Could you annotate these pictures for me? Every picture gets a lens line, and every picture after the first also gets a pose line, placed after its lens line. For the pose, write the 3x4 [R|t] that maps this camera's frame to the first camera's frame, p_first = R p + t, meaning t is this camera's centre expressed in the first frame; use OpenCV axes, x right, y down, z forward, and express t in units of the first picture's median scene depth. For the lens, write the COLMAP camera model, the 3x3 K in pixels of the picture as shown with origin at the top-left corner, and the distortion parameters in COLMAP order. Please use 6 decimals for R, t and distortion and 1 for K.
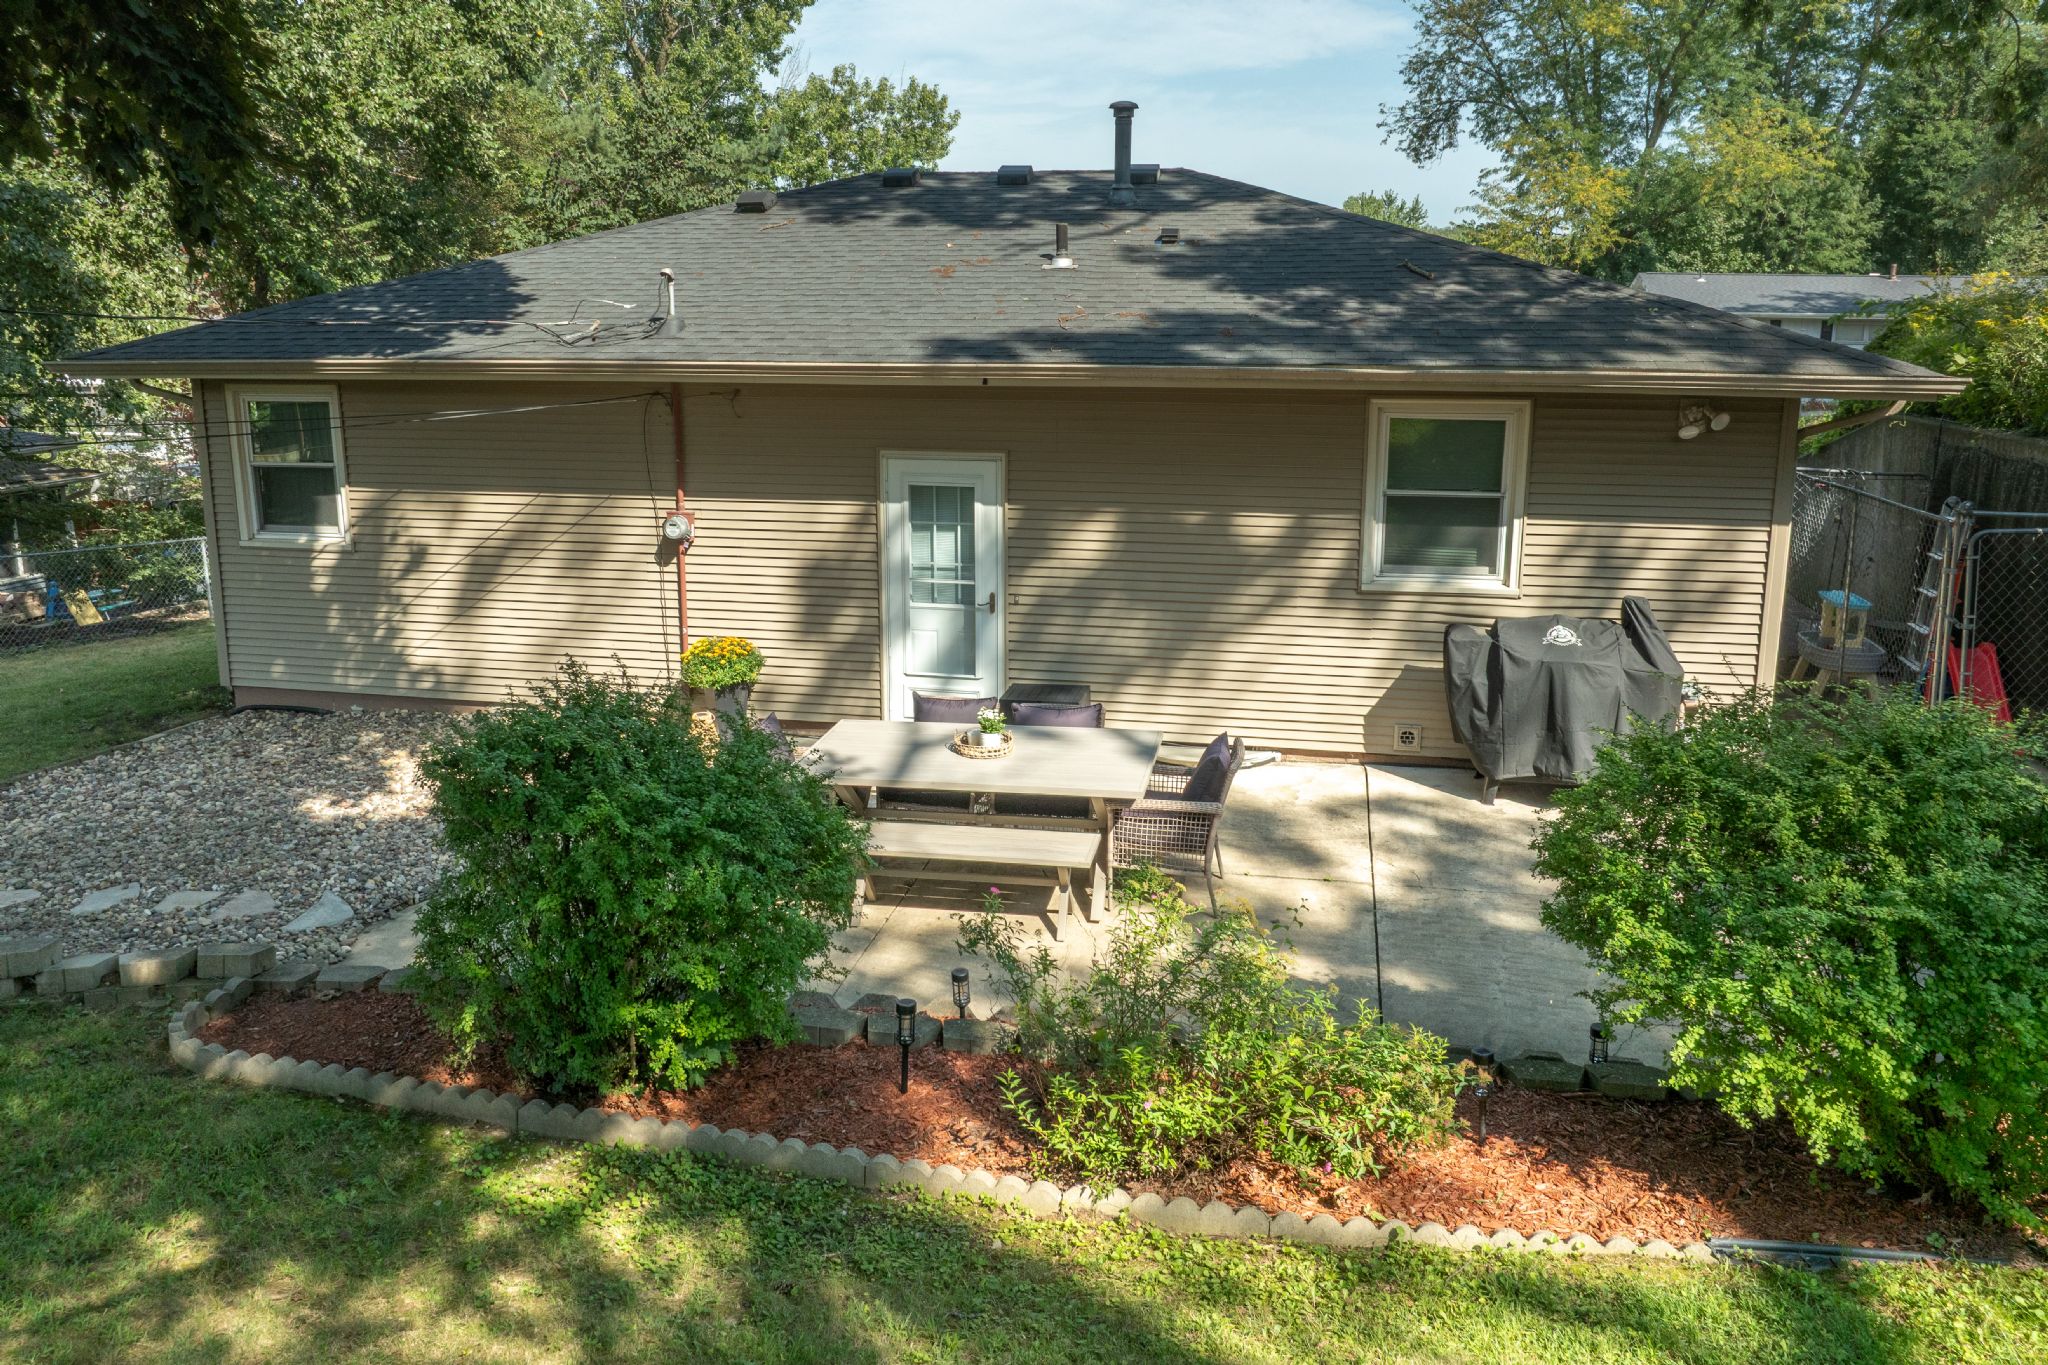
lens RADIAL K [[1453.1, 0, 1037.3], [0, 1453.1, 596.9], [0, 0, 1]] dist [-0.035177, 0.003890]
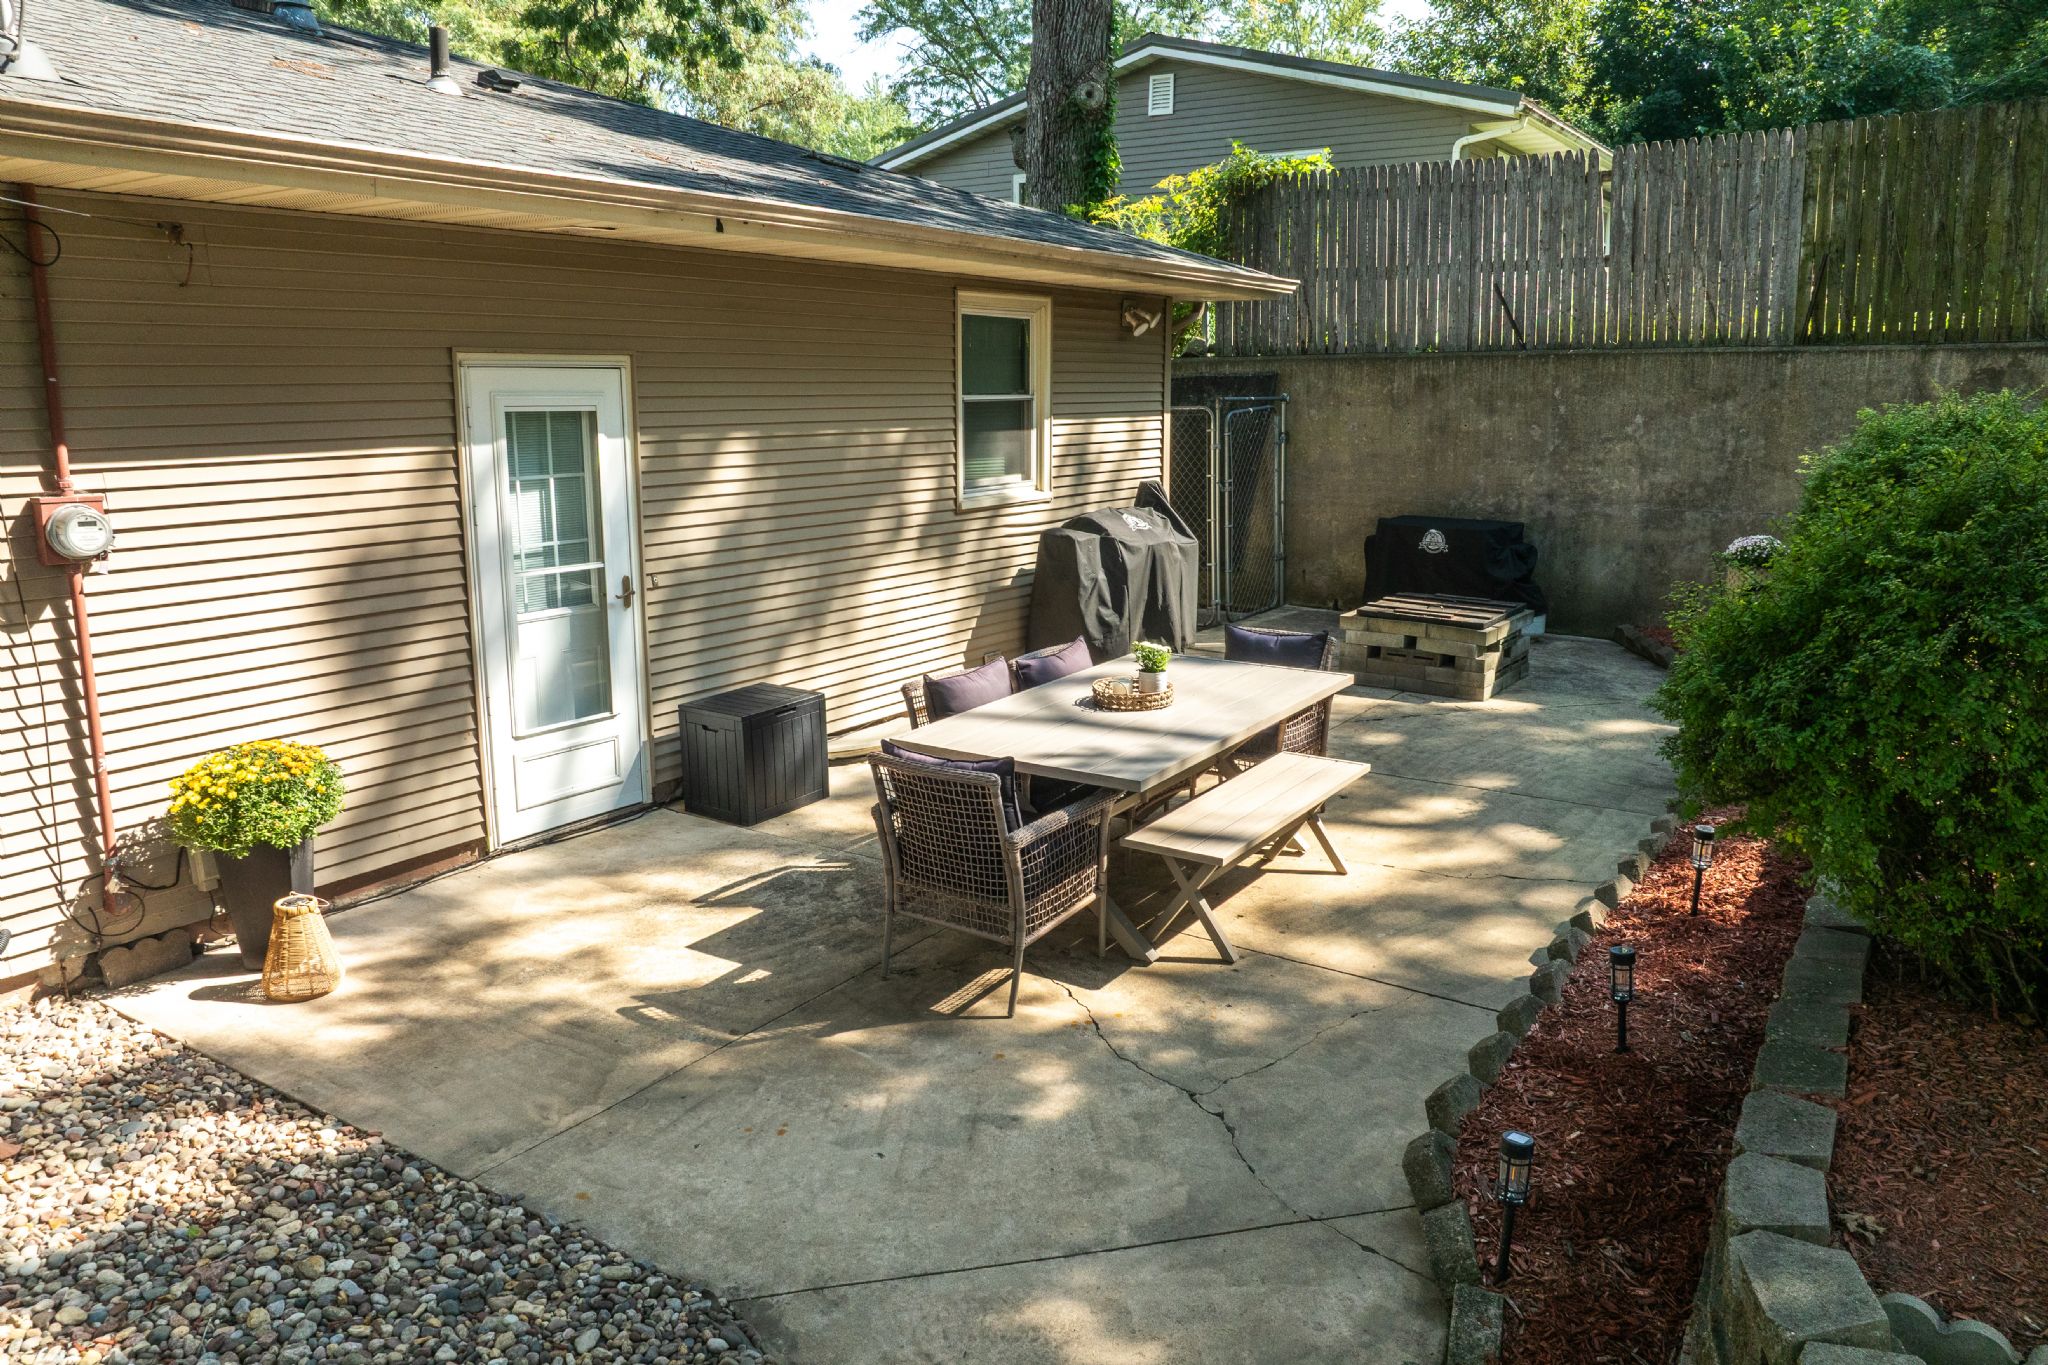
lens RADIAL K [[1432.0, 0, 1024.0], [0, 1432.0, 682.5], [0, 0, 1]] dist [-0.037746, -0.004021]
pose [[0.391133, -0.188527, 0.900818, -0.550140], [0.187074, 0.974646, 0.122751, -0.001617], [-0.901121, 0.120508, 0.416485, 0.586345]]
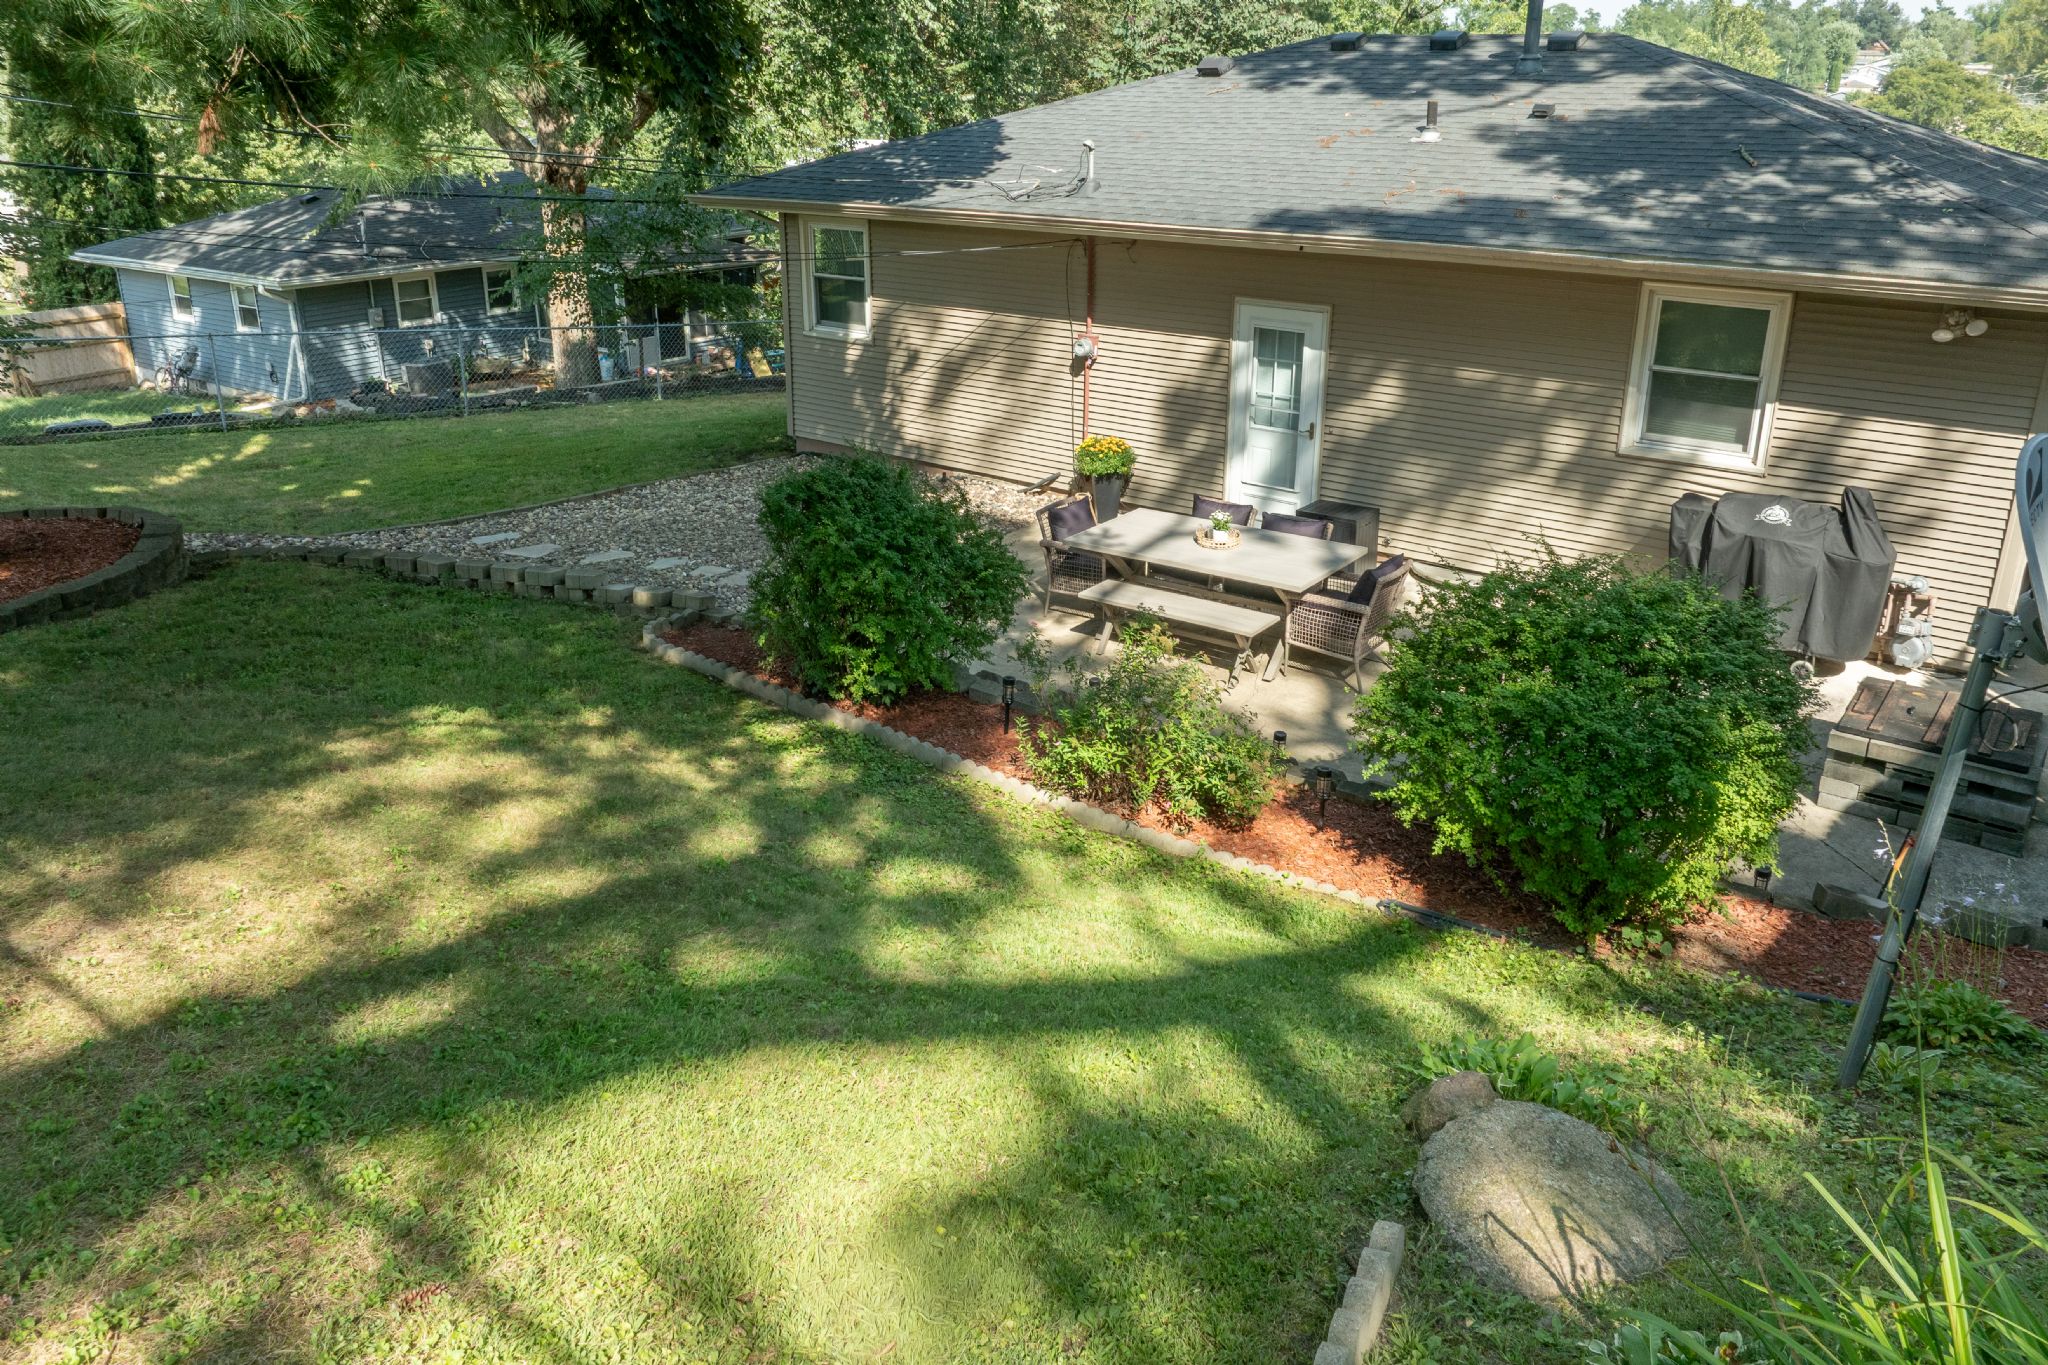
lens RADIAL K [[1453.1, 0, 1037.3], [0, 1453.1, 596.9], [0, 0, 1]] dist [-0.035177, 0.003890]
pose [[0.899966, 0.147334, -0.410311, 0.281871], [-0.089818, 0.983634, 0.156198, -0.028432], [0.426609, -0.103720, 0.898469, -0.196530]]
